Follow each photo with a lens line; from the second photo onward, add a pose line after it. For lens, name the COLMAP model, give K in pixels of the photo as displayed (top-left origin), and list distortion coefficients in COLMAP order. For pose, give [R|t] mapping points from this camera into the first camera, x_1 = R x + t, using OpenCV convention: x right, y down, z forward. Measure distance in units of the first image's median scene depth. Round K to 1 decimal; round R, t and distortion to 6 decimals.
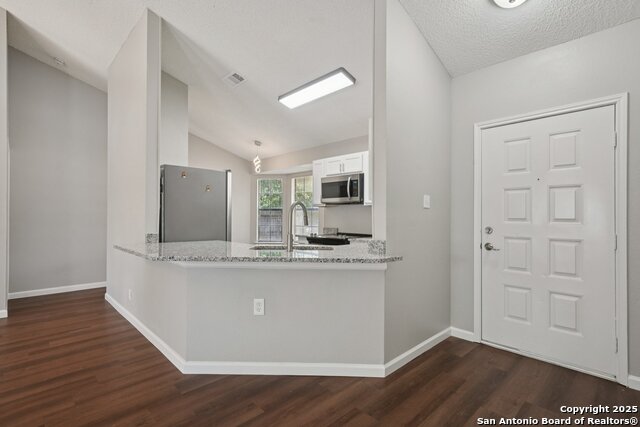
lens RADIAL K [[307.5, 0, 320.0], [0, 307.5, 213.5], [0, 0, 1]] dist [0.020715, 0.000448]
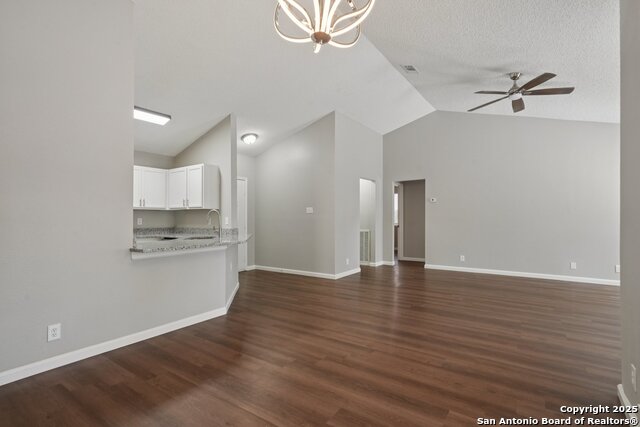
lens RADIAL K [[304.4, 0, 323.3], [0, 304.4, 217.6], [0, 0, 1]] dist [0.015760, 0.000690]
pose [[-0.188714, -0.008028, 0.981999, -1.473141], [-0.005600, 0.999959, 0.007098, -0.004927], [-0.982016, -0.004159, -0.188752, 0.556024]]
